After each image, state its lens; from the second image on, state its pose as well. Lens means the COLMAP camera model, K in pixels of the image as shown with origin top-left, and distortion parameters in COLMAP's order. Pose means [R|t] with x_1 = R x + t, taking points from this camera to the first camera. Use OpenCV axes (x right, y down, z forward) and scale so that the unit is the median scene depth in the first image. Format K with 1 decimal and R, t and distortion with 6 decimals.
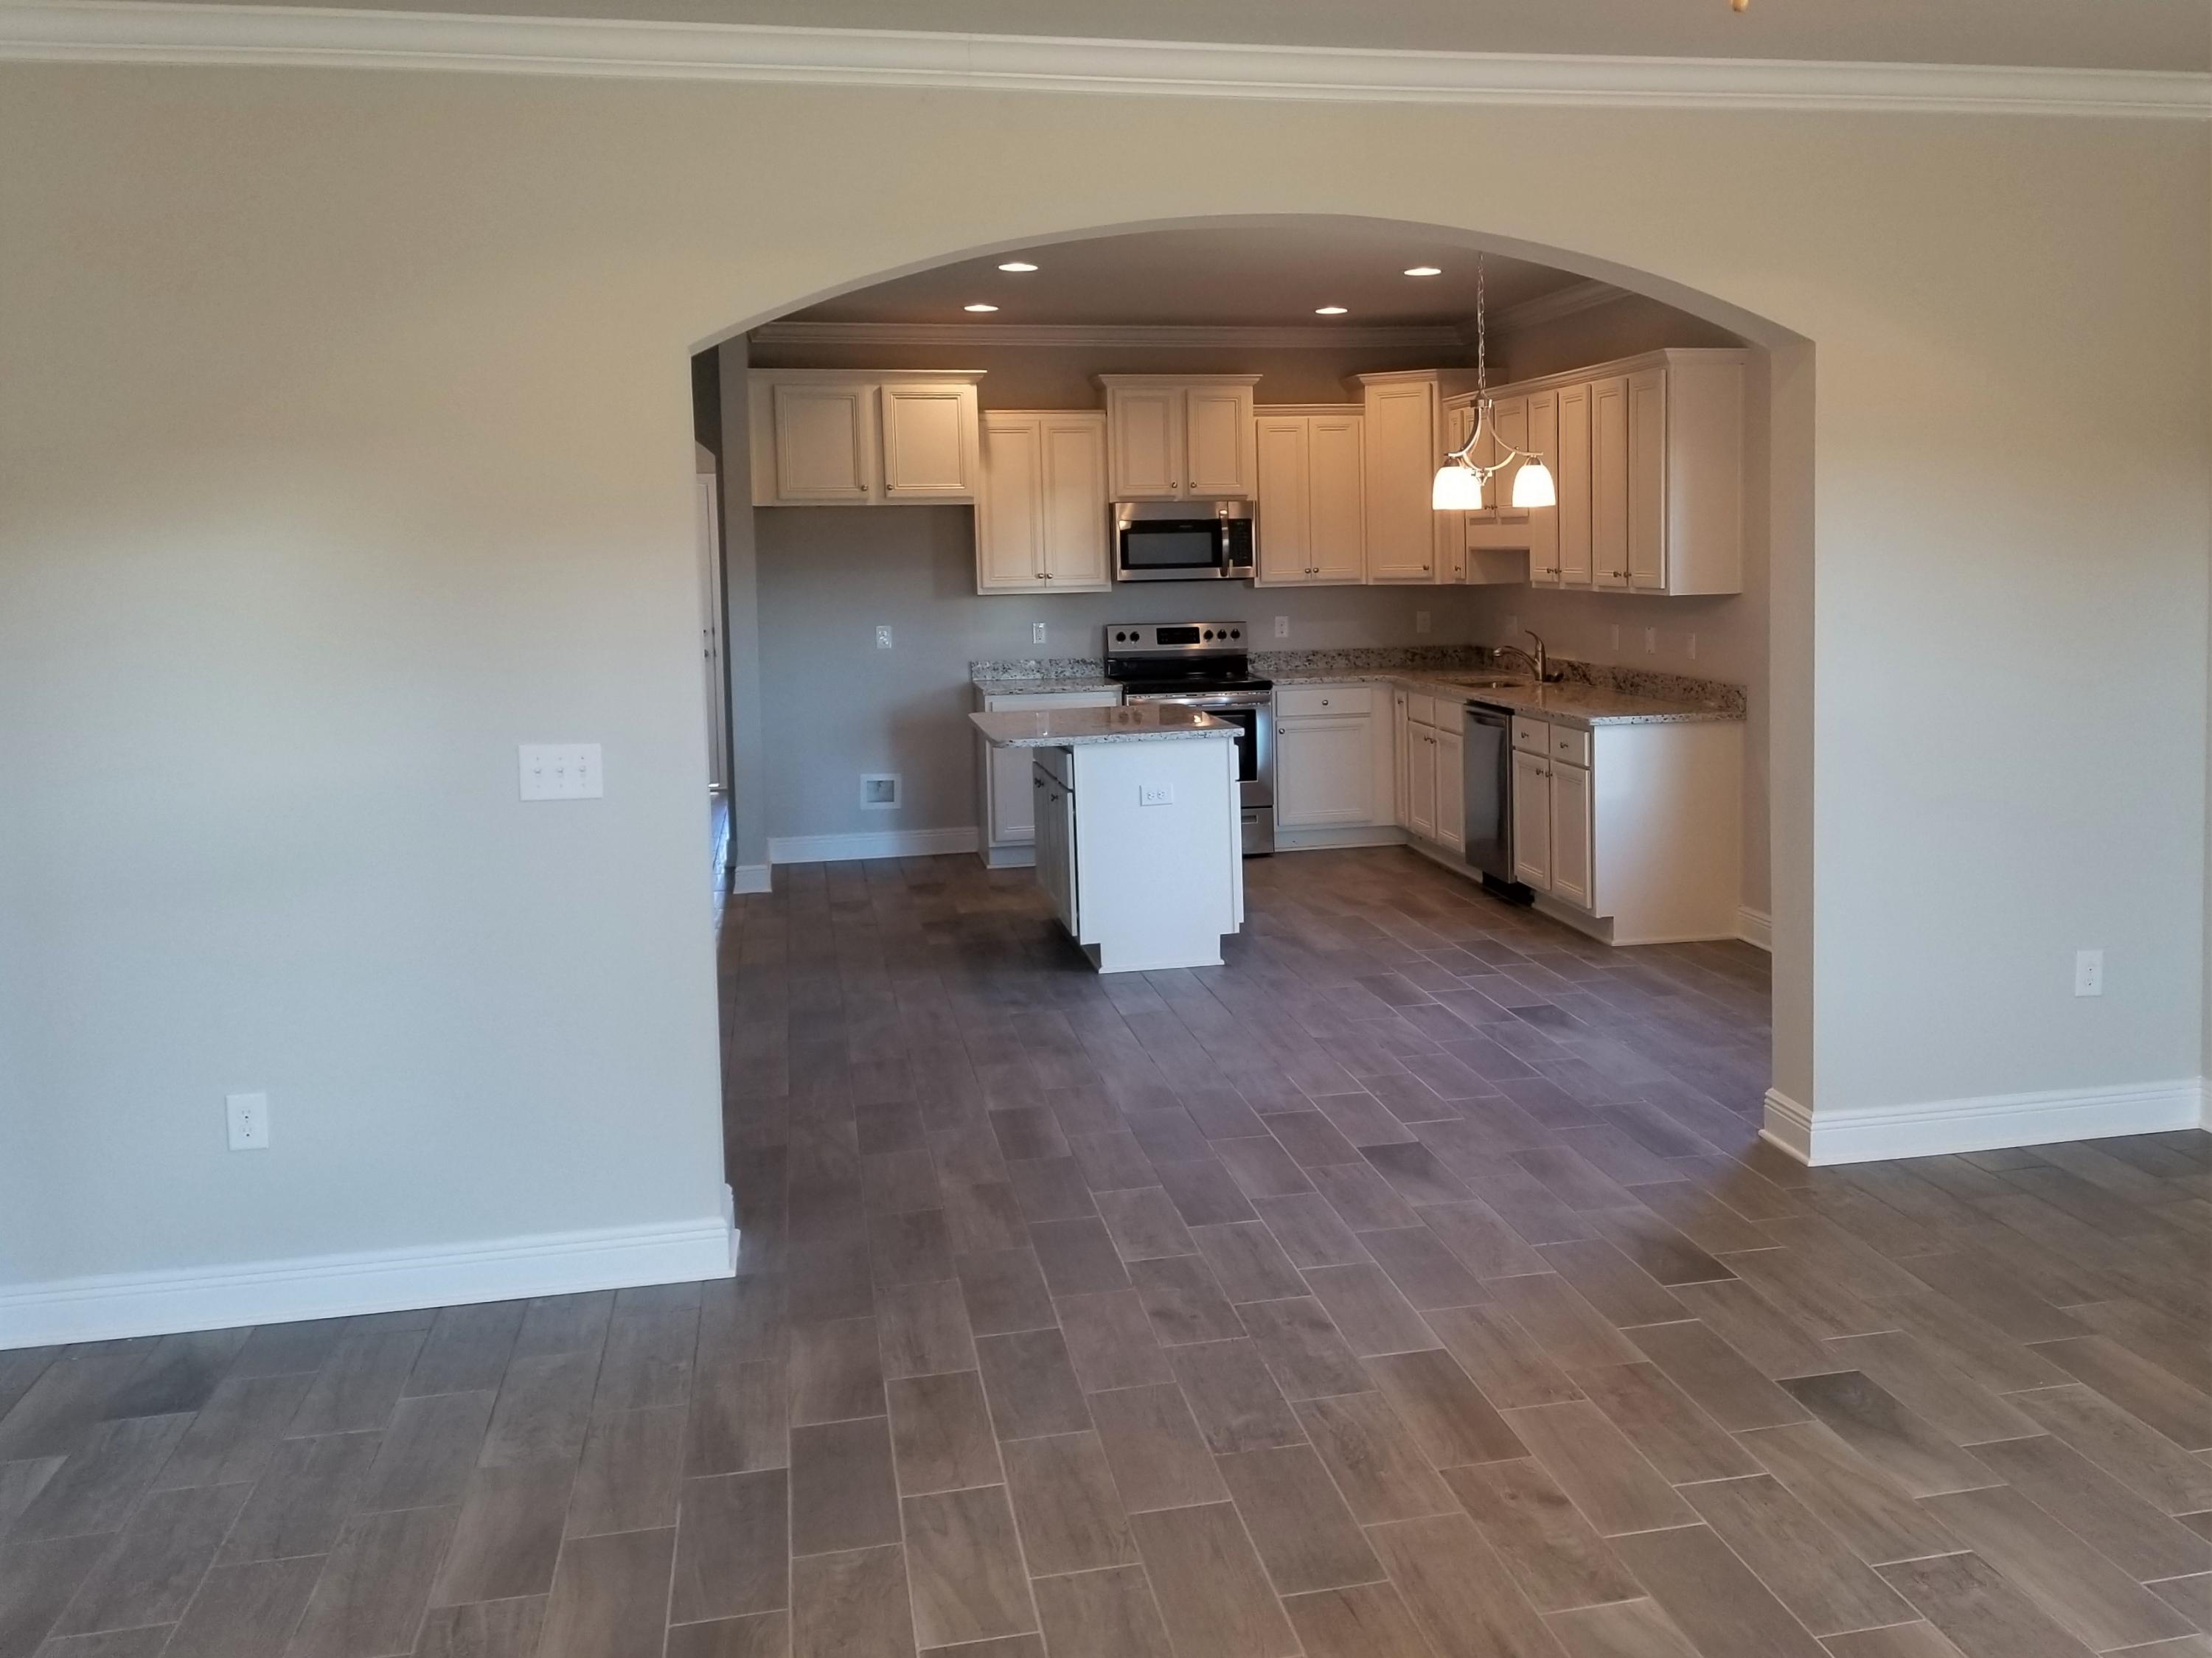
lens RADIAL K [[2123.0, 0, 1109.2], [0, 2123.0, 788.2], [0, 0, 1]] dist [0.014720, -0.000136]
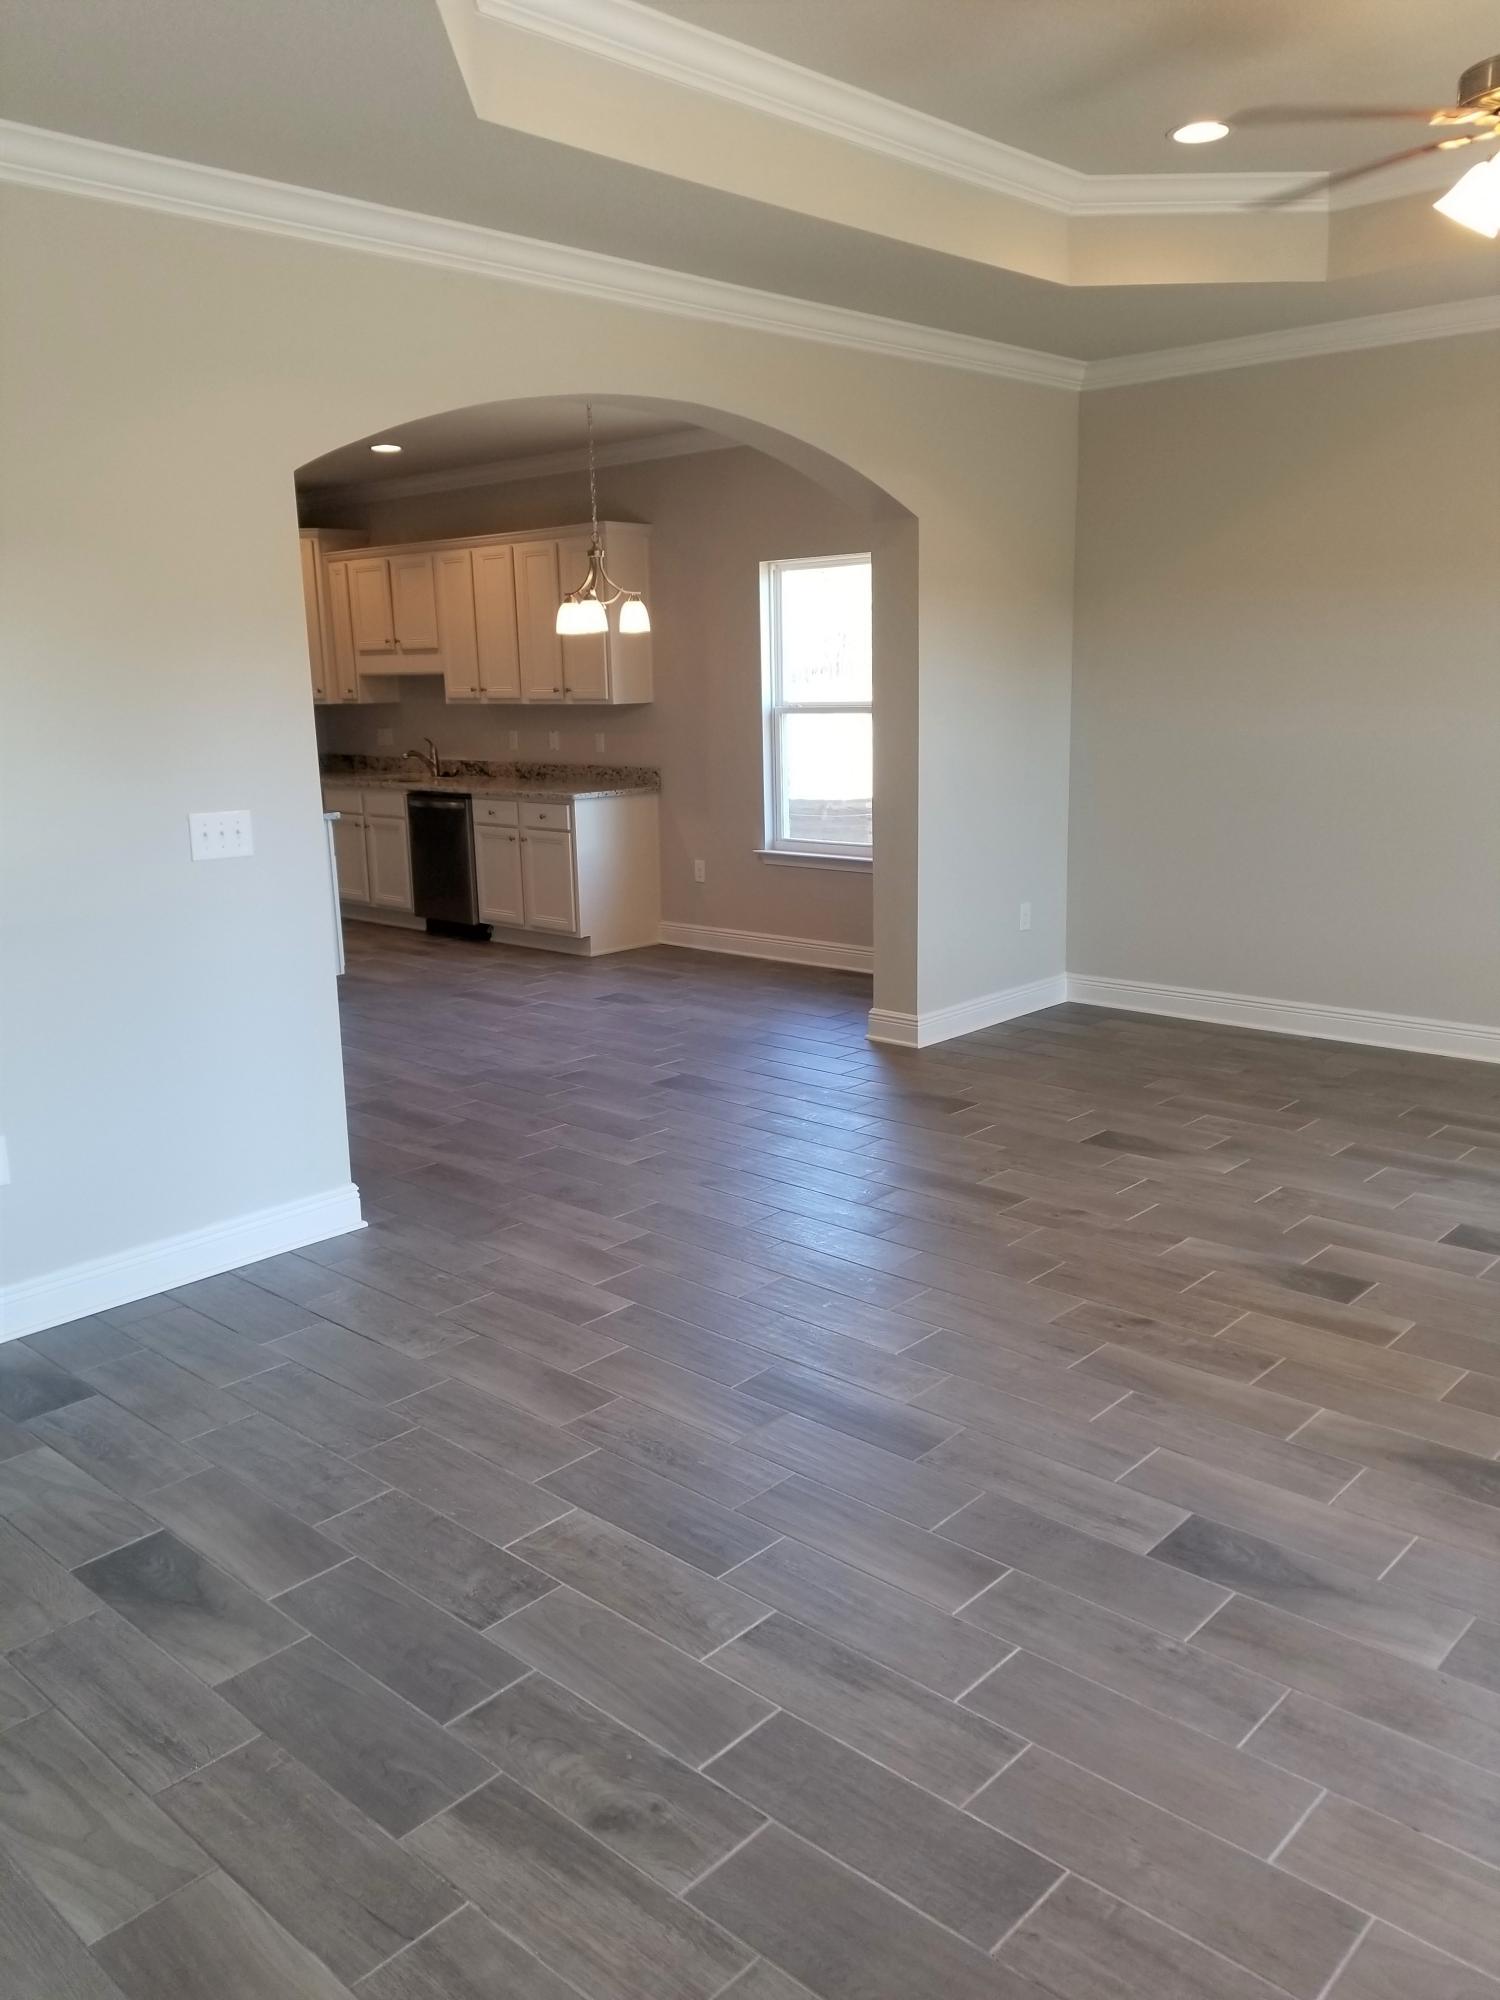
lens RADIAL K [[1662.8, 0, 743.8], [0, 1662.8, 1014.8], [0, 0, 1]] dist [0.224594, -0.469207]
pose [[0.812694, -0.115257, 0.571178, -0.491873], [0.074359, 0.992742, 0.094522, 0.023363], [-0.577927, -0.034346, 0.815365, 0.050245]]
